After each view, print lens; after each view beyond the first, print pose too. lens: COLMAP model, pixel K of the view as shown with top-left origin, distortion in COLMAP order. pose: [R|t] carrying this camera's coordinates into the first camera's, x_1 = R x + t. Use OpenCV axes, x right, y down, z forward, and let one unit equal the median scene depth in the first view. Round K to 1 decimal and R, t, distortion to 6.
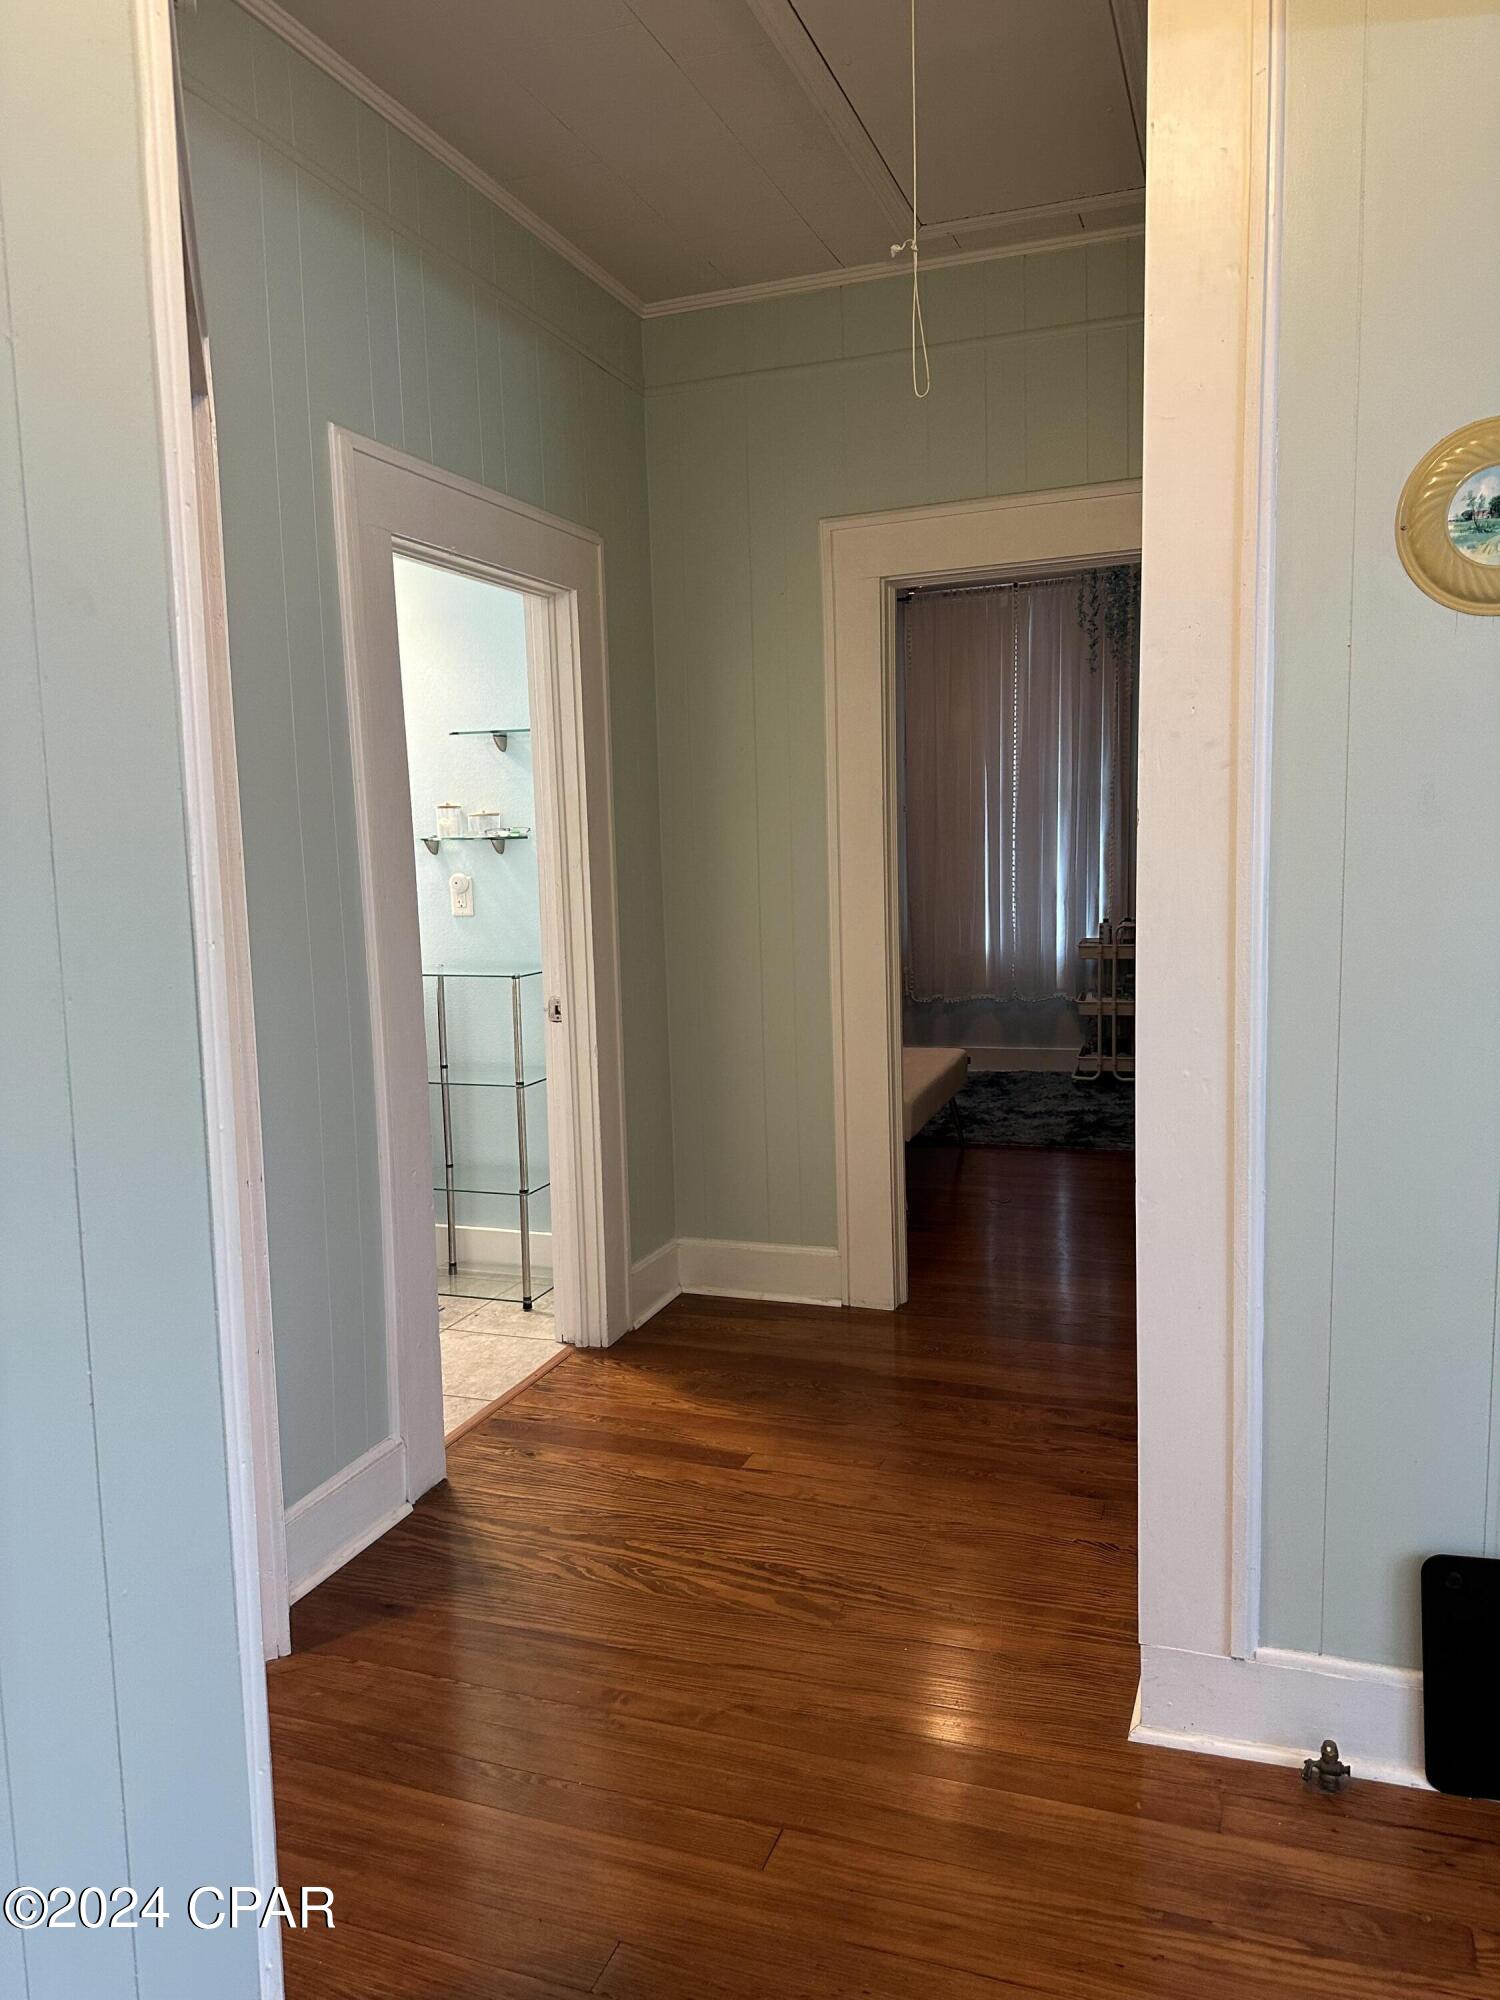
lens RADIAL K [[1420.0, 0, 750.0], [0, 1420.0, 1000.0], [0, 0, 1]] dist [0.024739, -0.031686]
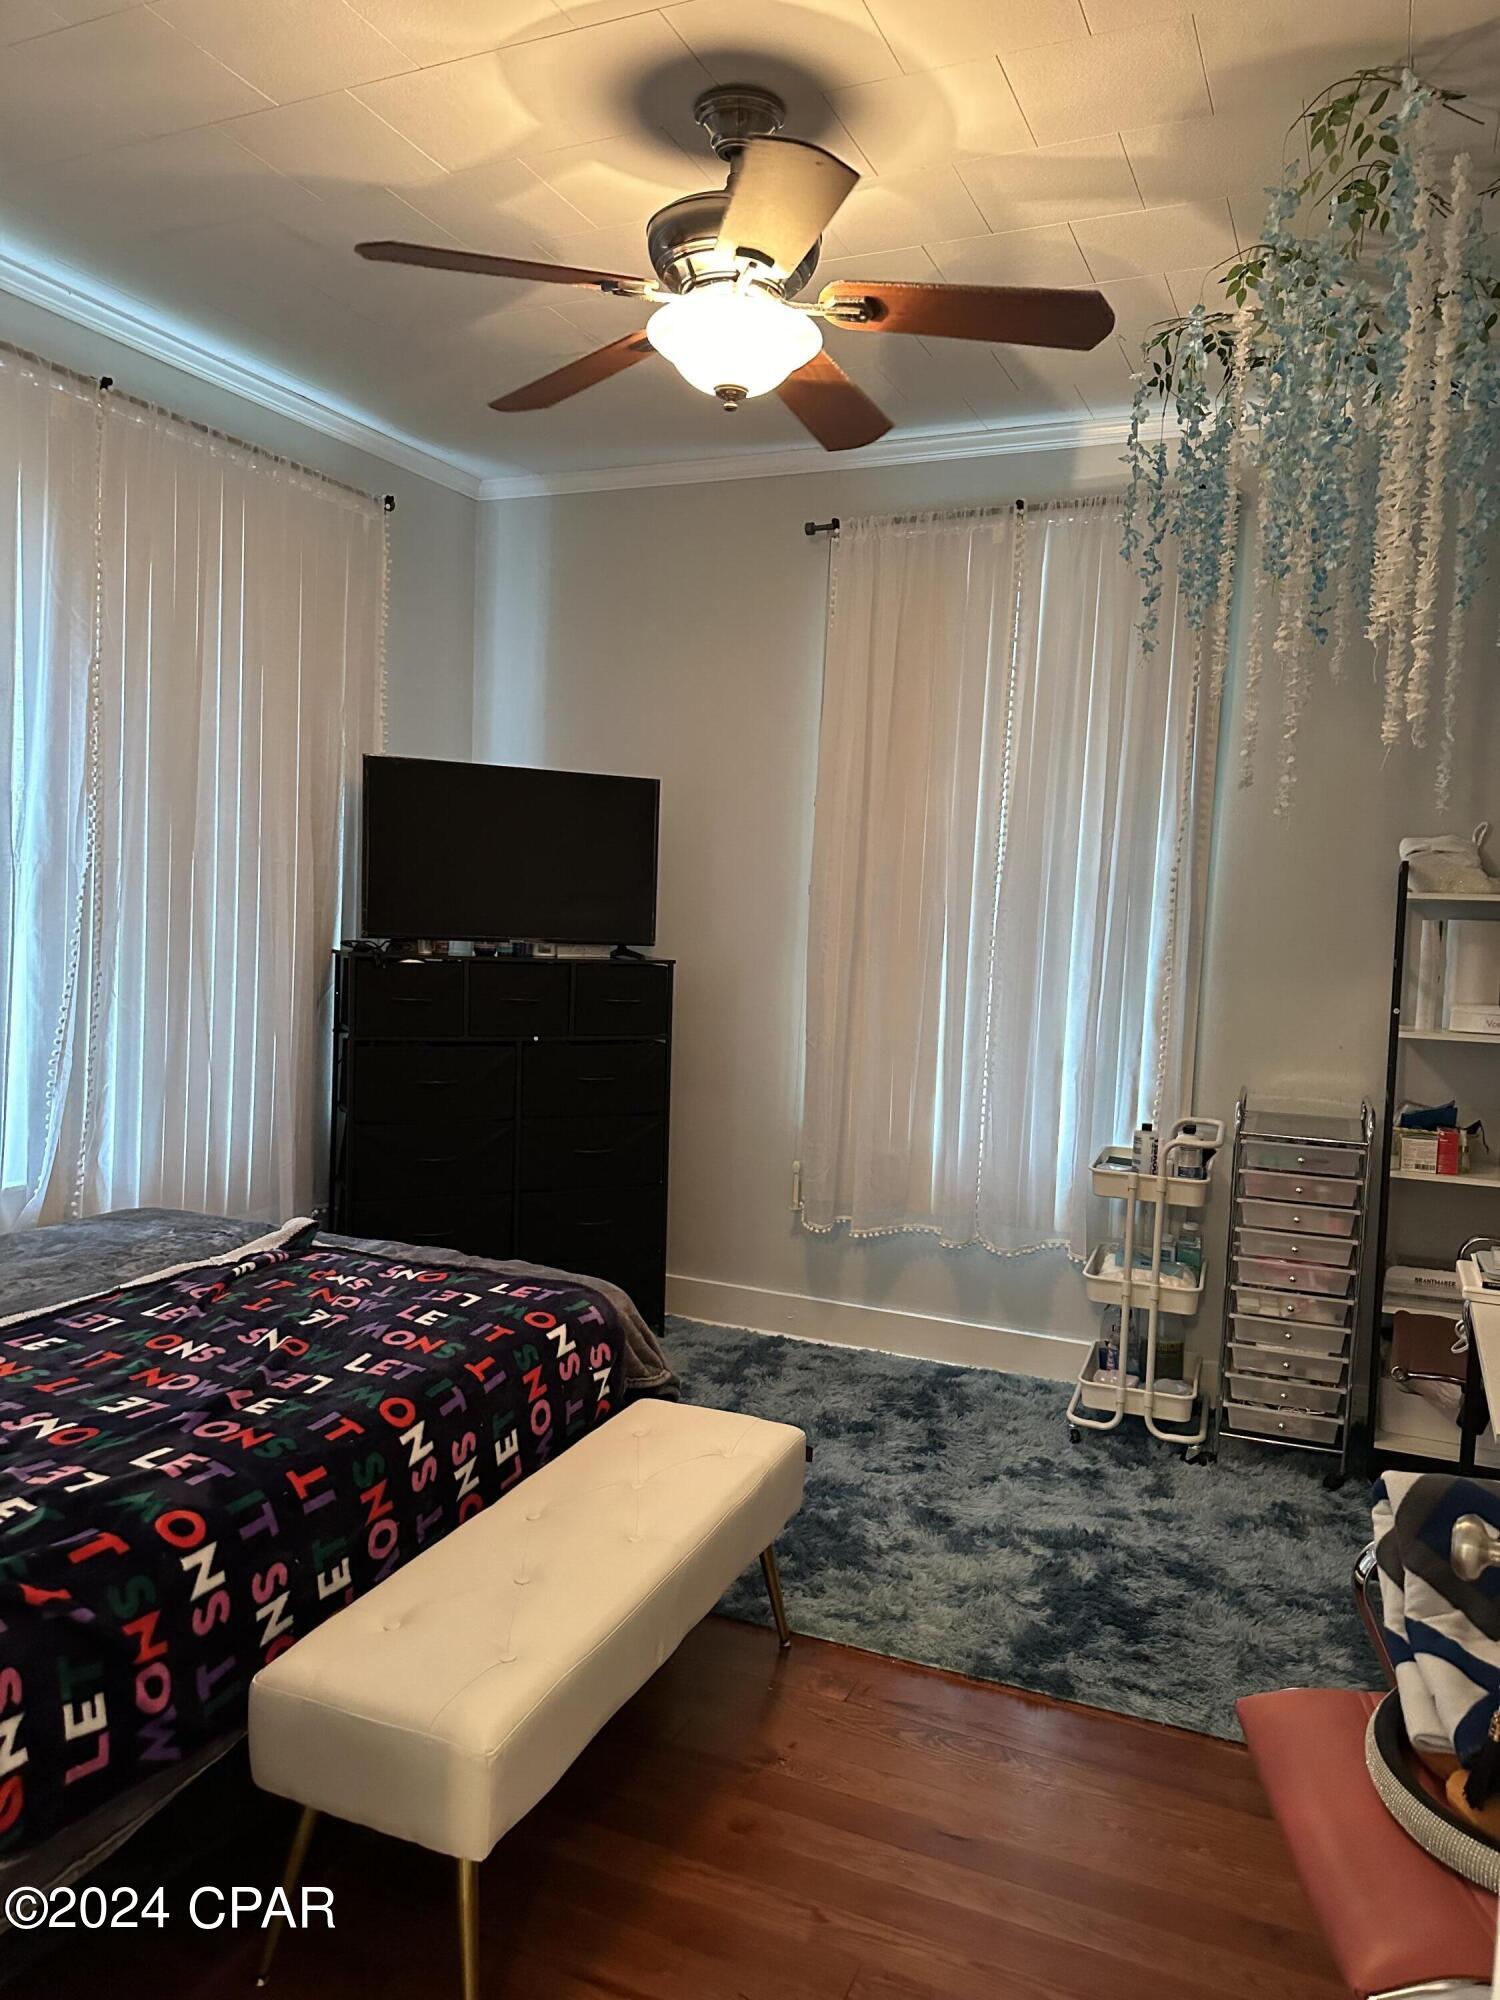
lens RADIAL K [[1420.0, 0, 750.0], [0, 1420.0, 1000.0], [0, 0, 1]] dist [0.024739, -0.031686]
pose [[0.997011, 0.065561, -0.040883, 0.121645], [-0.067241, 0.996887, -0.041179, -0.070344], [0.038056, 0.043805, 0.998315, 0.465101]]
